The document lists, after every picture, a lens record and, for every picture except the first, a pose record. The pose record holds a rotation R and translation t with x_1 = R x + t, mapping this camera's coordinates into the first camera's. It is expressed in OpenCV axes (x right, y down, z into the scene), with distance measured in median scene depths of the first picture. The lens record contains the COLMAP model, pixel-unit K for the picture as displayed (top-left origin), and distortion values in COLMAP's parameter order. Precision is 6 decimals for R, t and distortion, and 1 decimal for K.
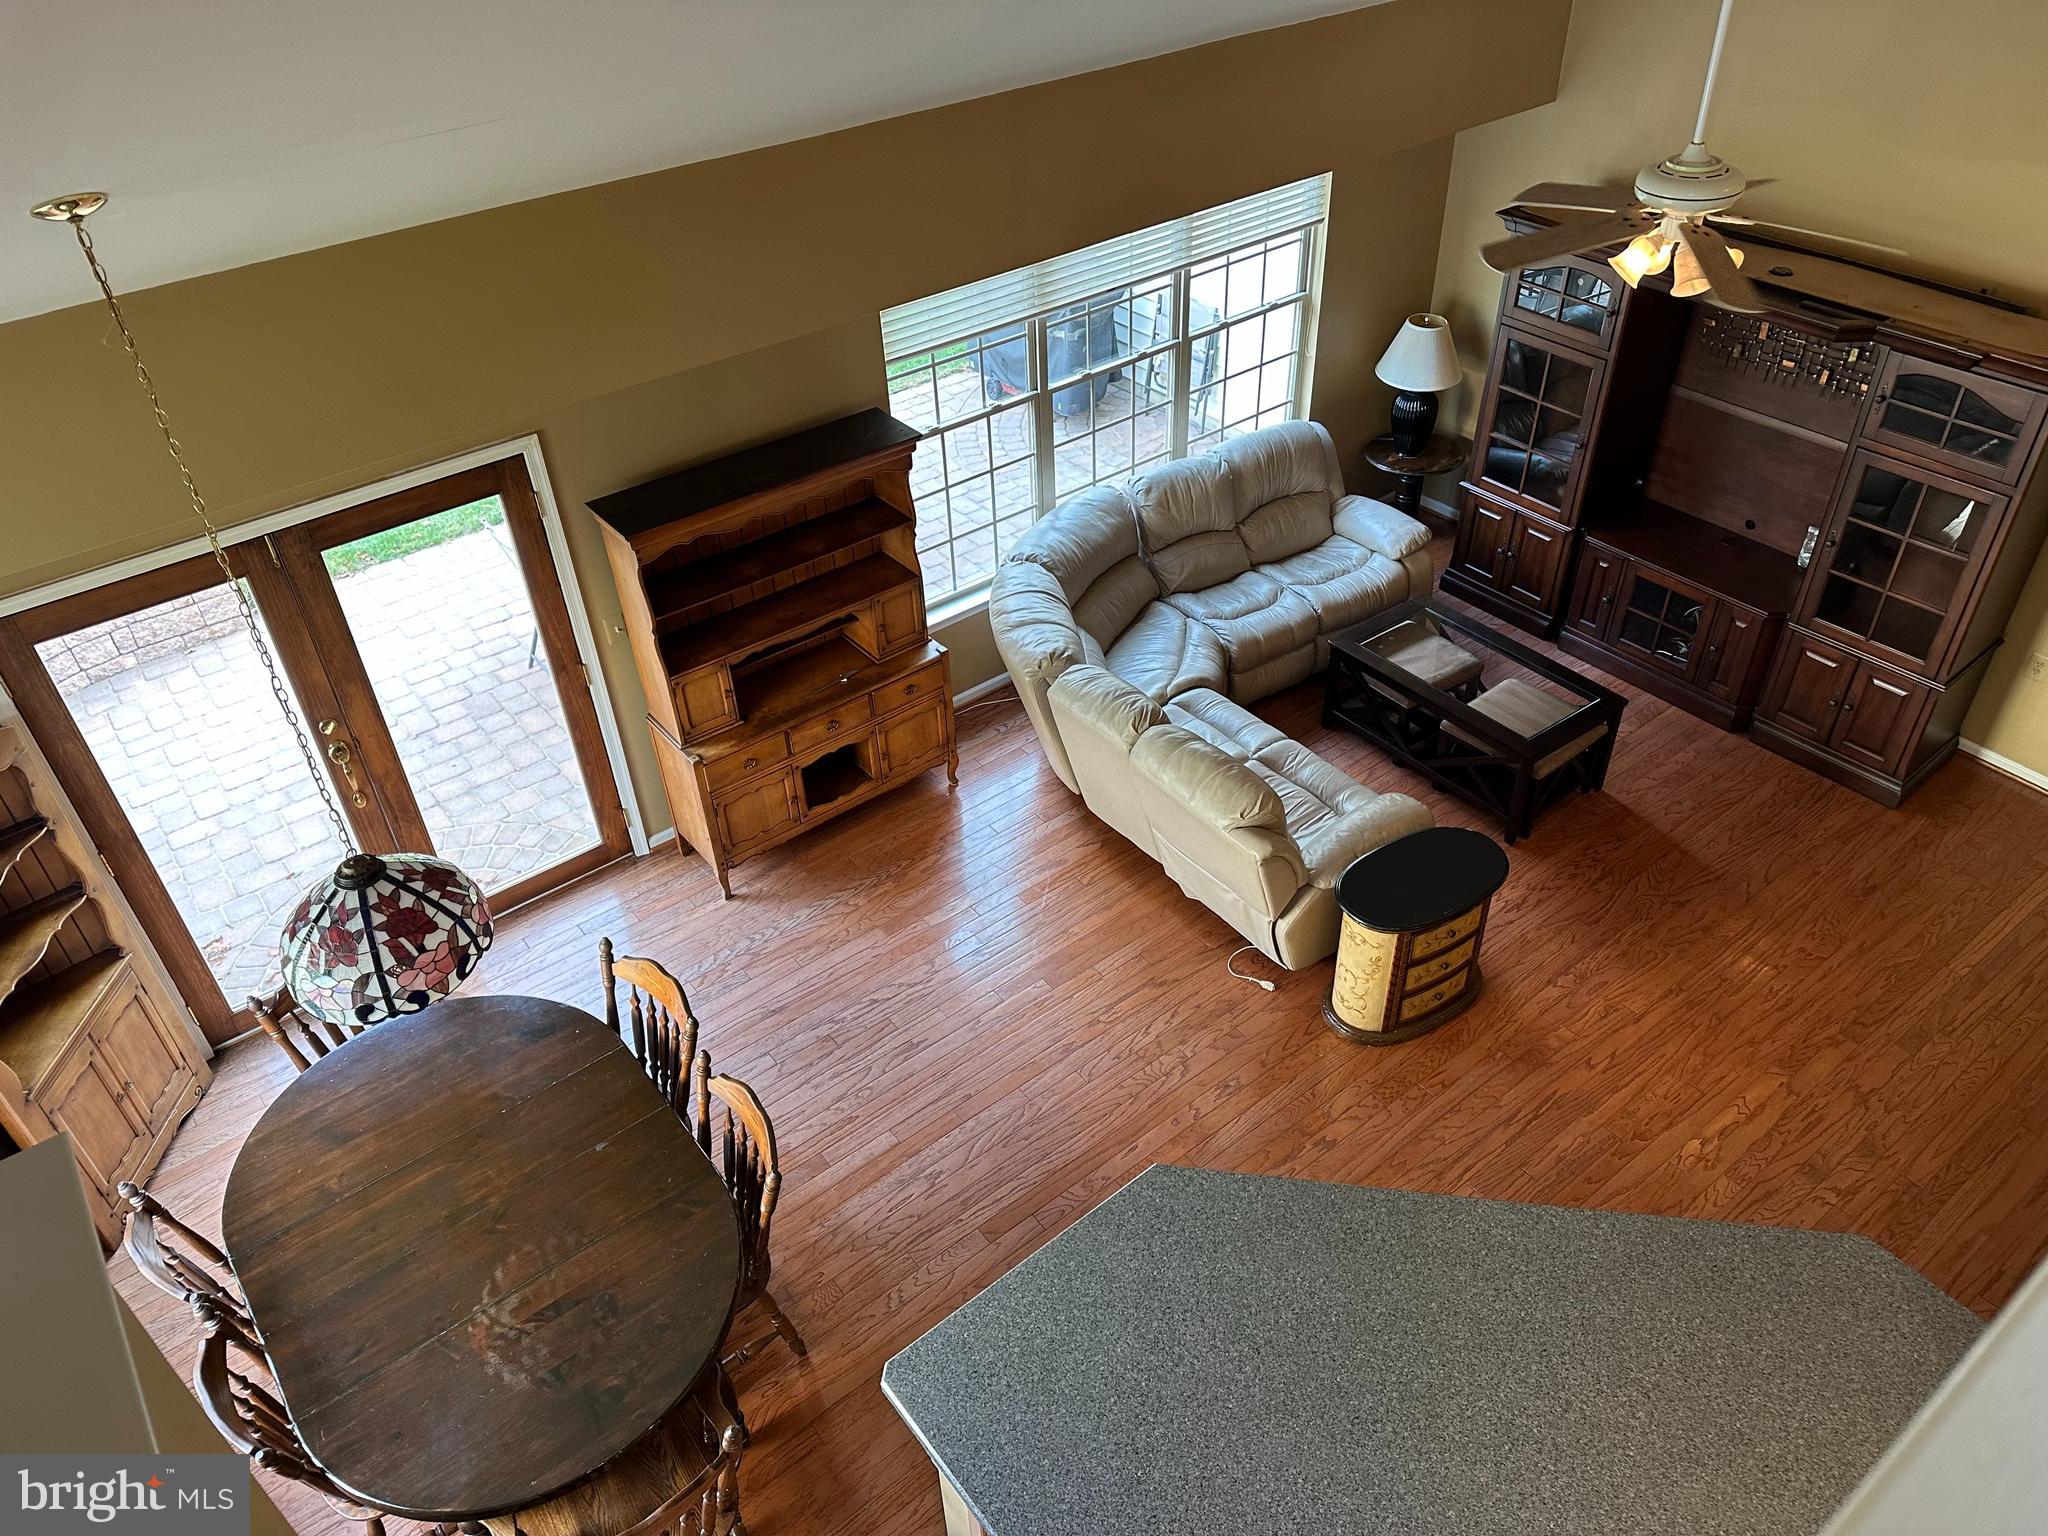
lens RADIAL K [[1430.3, 0, 1027.4], [0, 1430.3, 764.8], [0, 0, 1]] dist [0.122000, -0.181727]
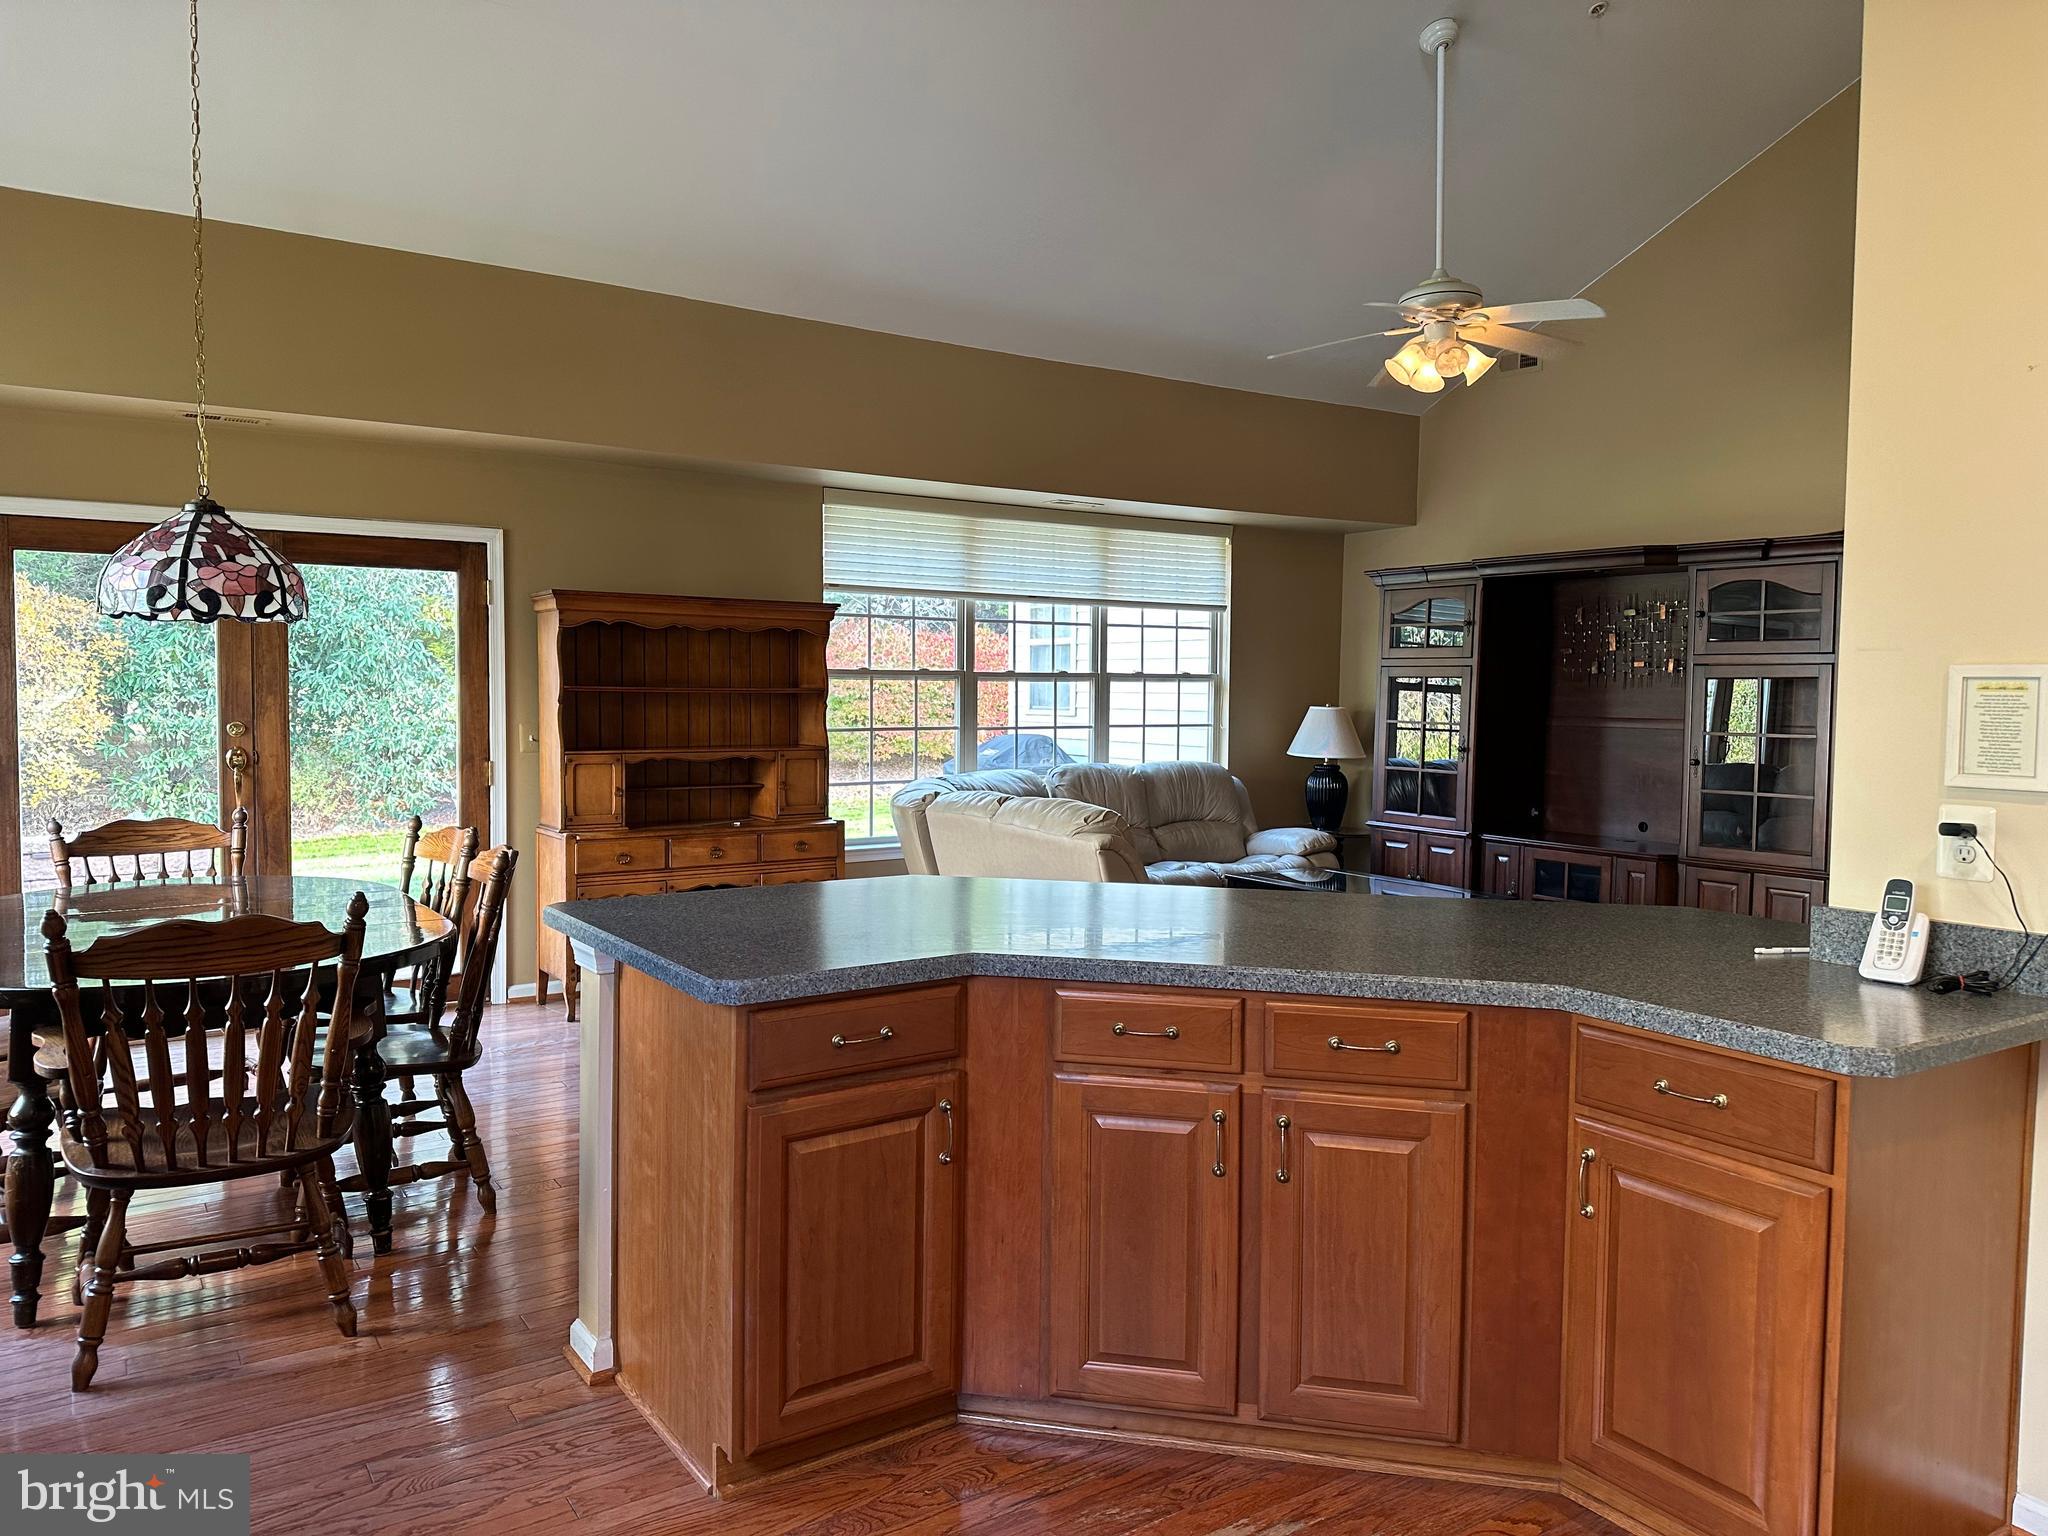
lens RADIAL K [[1442.6, 0, 1012.8], [0, 1442.6, 759.4], [0, 0, 1]] dist [0.123149, -0.174113]
pose [[0.996461, 0.048296, -0.068797, 0.136782], [-0.079241, 0.812772, -0.577168, 0.481259], [0.028041, 0.580577, 0.813722, 0.131867]]
